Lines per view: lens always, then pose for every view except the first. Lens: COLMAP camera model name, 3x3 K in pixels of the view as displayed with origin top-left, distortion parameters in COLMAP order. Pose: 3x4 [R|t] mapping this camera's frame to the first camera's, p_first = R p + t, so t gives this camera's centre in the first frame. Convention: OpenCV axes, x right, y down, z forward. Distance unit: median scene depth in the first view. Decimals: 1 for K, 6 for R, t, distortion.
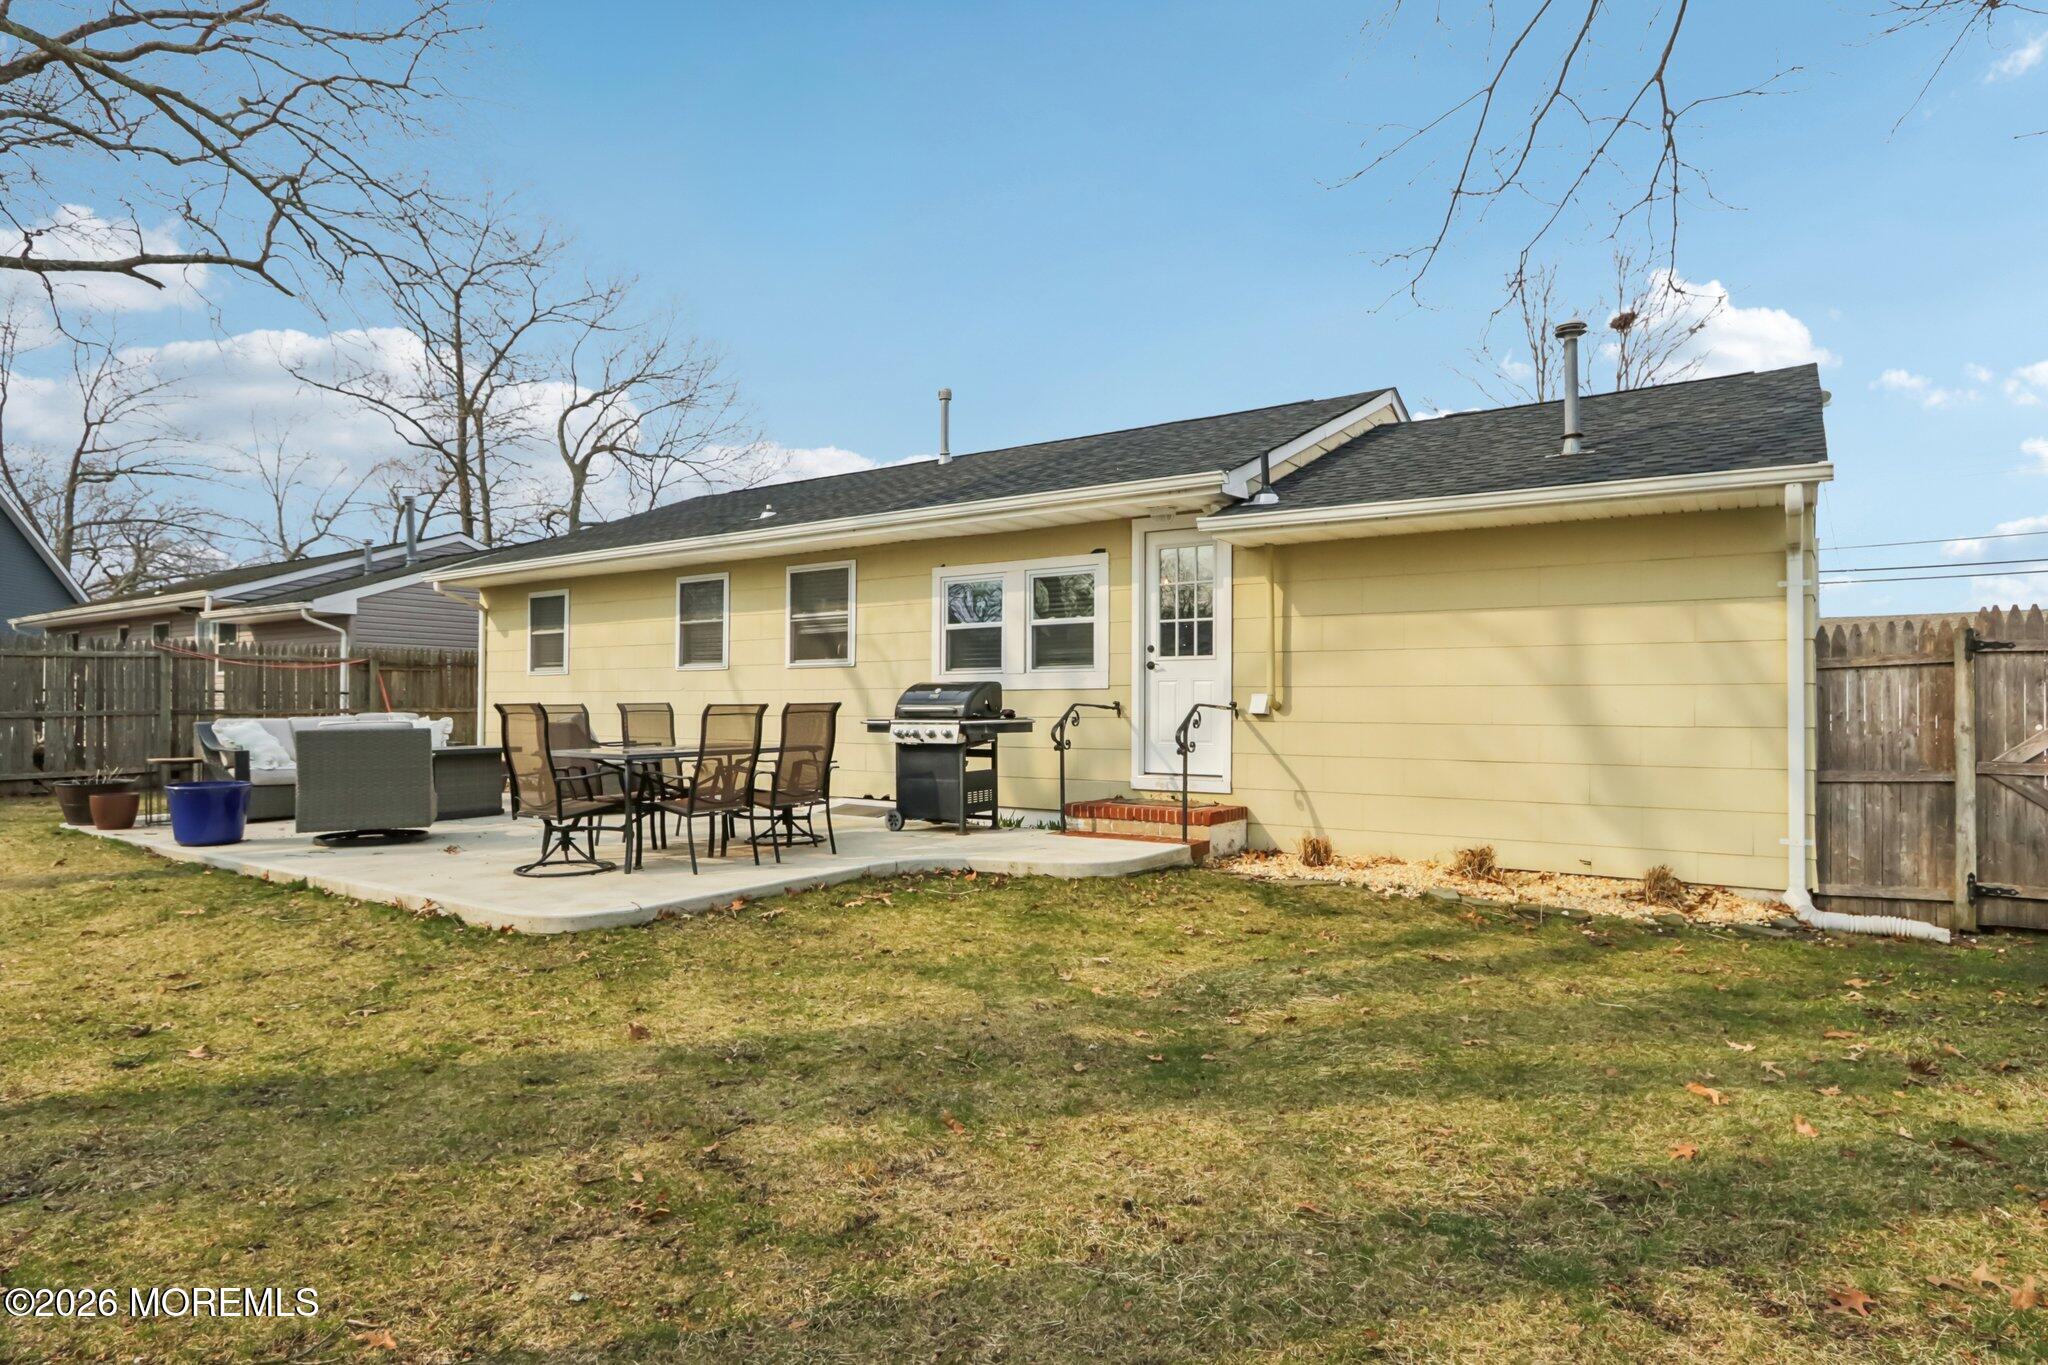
lens RADIAL K [[1136.7, 0, 1034.4], [0, 1136.7, 691.8], [0, 0, 1]] dist [-0.020944, 0.027516]
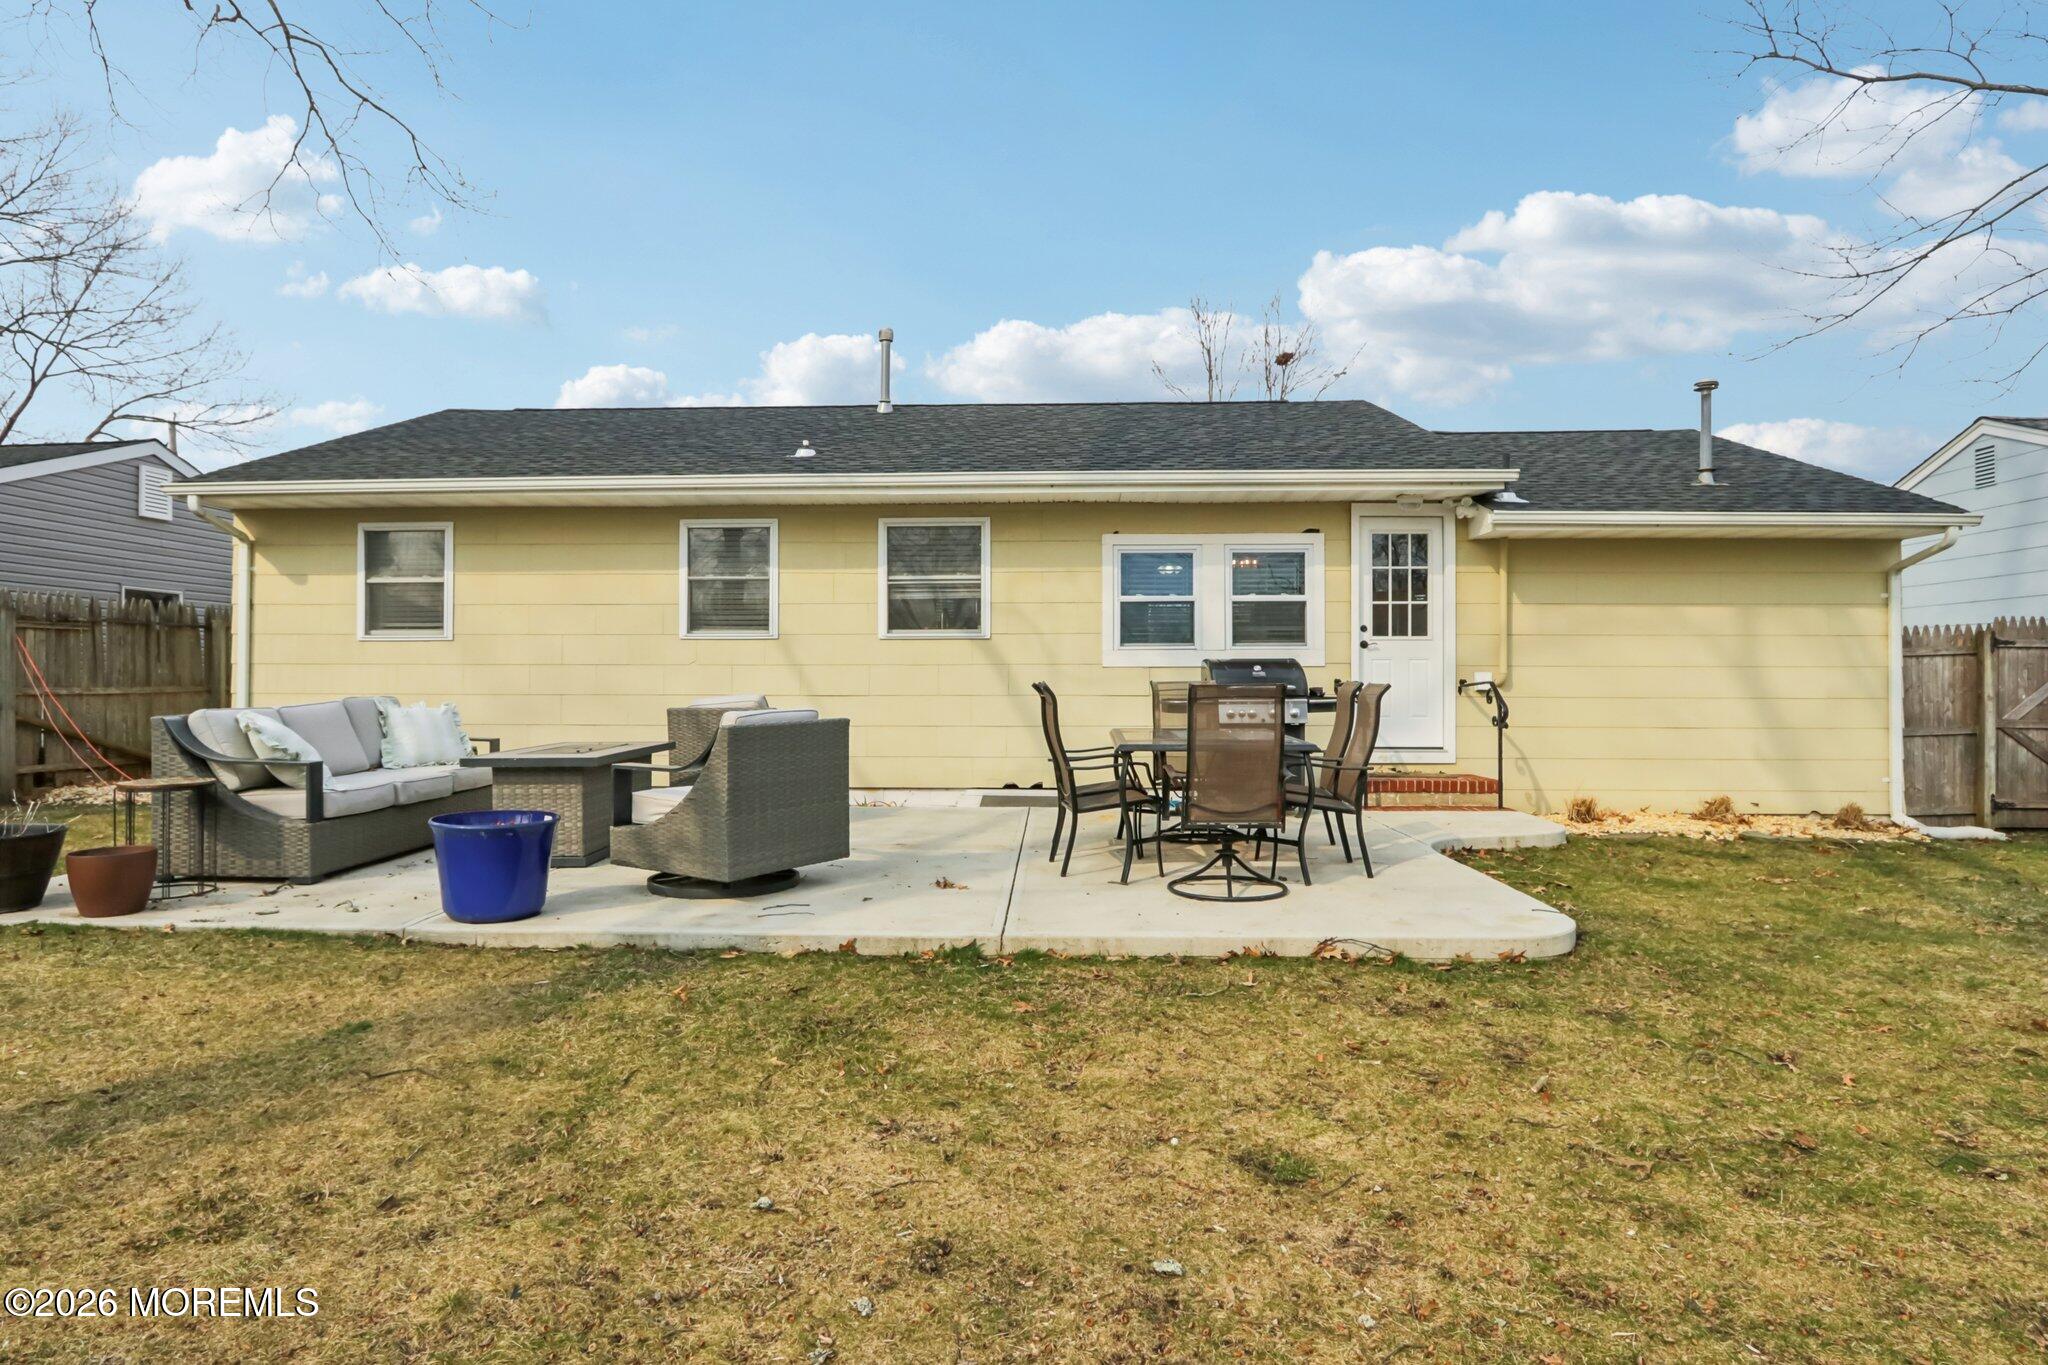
lens RADIAL K [[1099.3, 0, 1024.0], [0, 1099.3, 682.5], [0, 0, 1]] dist [-0.018715, 0.024036]
pose [[0.843014, 0.000431, 0.537892, -0.692017], [-0.005707, 0.999951, 0.008143, 0.005318], [-0.537862, -0.009934, 0.842974, 0.311554]]
